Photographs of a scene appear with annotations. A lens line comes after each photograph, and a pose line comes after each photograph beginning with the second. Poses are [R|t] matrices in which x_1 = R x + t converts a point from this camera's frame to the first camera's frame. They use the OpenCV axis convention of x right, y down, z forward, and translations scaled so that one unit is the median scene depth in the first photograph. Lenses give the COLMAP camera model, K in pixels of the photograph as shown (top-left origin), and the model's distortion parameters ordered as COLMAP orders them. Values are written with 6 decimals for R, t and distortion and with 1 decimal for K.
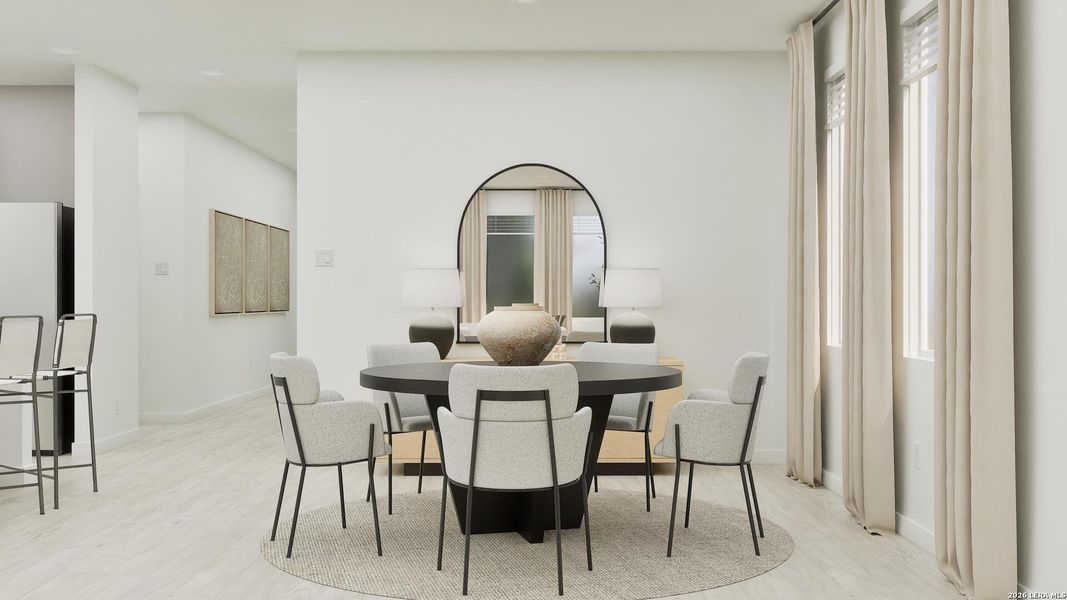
lens RADIAL K [[1075.5, 0, 533.5], [0, 1075.5, 300.0], [0, 0, 1]] dist [0.001199, -0.009004]
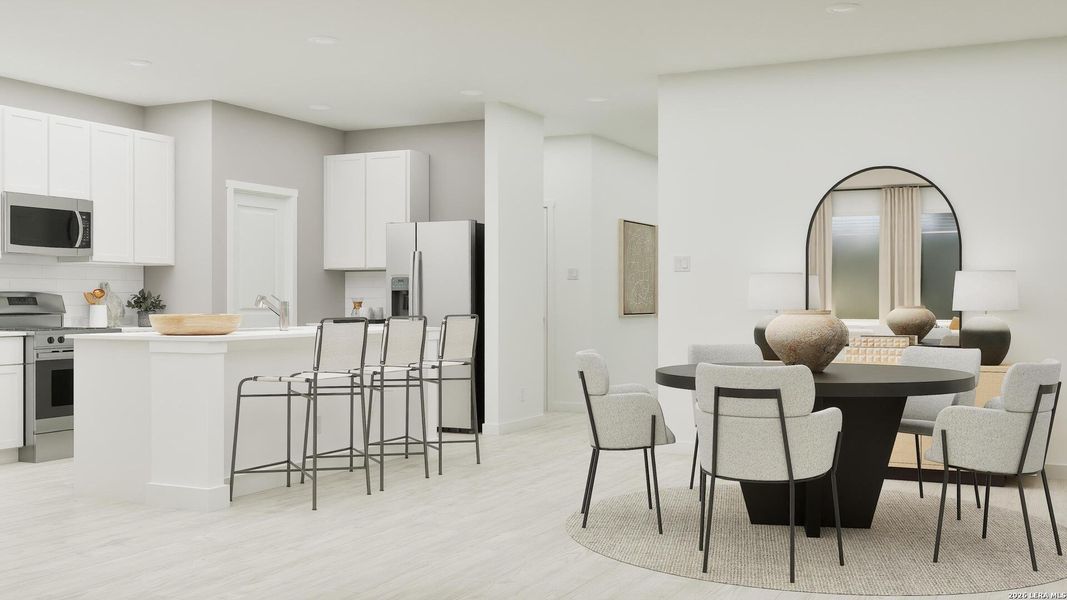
lens RADIAL K [[1075.5, 0, 533.5], [0, 1075.5, 300.0], [0, 0, 1]] dist [0.001199, -0.009004]
pose [[0.899889, 0.000122, -0.436119, 0.199989], [-0.000170, 1.000000, -0.000071, -0.003826], [0.436119, 0.000138, 0.899889, -0.053186]]
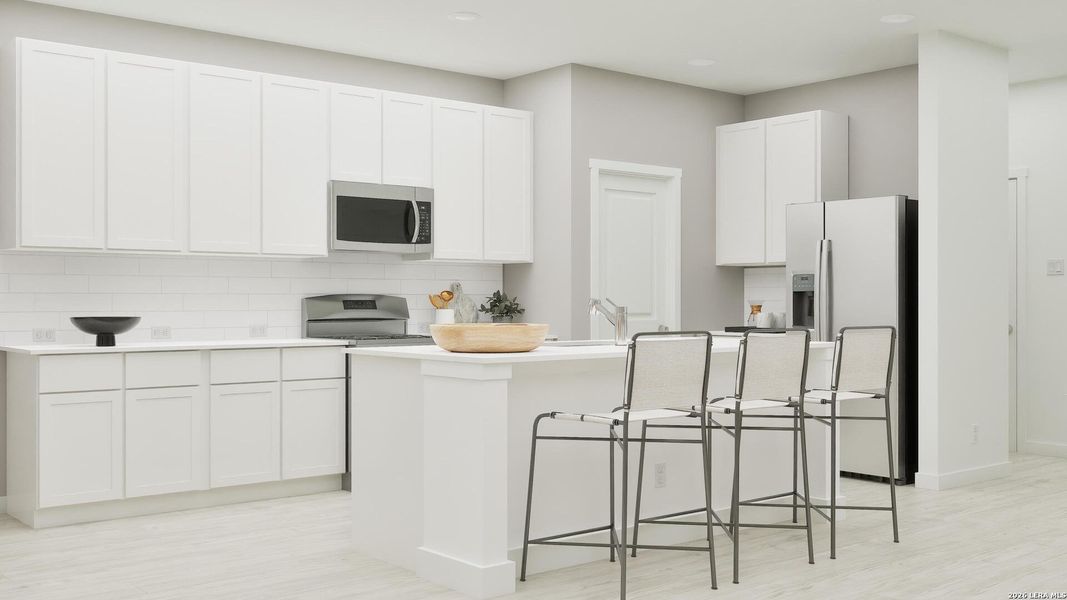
lens RADIAL K [[1075.5, 0, 533.5], [0, 1075.5, 300.0], [0, 0, 1]] dist [0.001199, -0.009004]
pose [[0.640538, 0.000142, -0.767927, 0.056014], [-0.000215, 1.000000, 0.000005, -0.008397], [0.767927, 0.000162, 0.640538, 0.312641]]
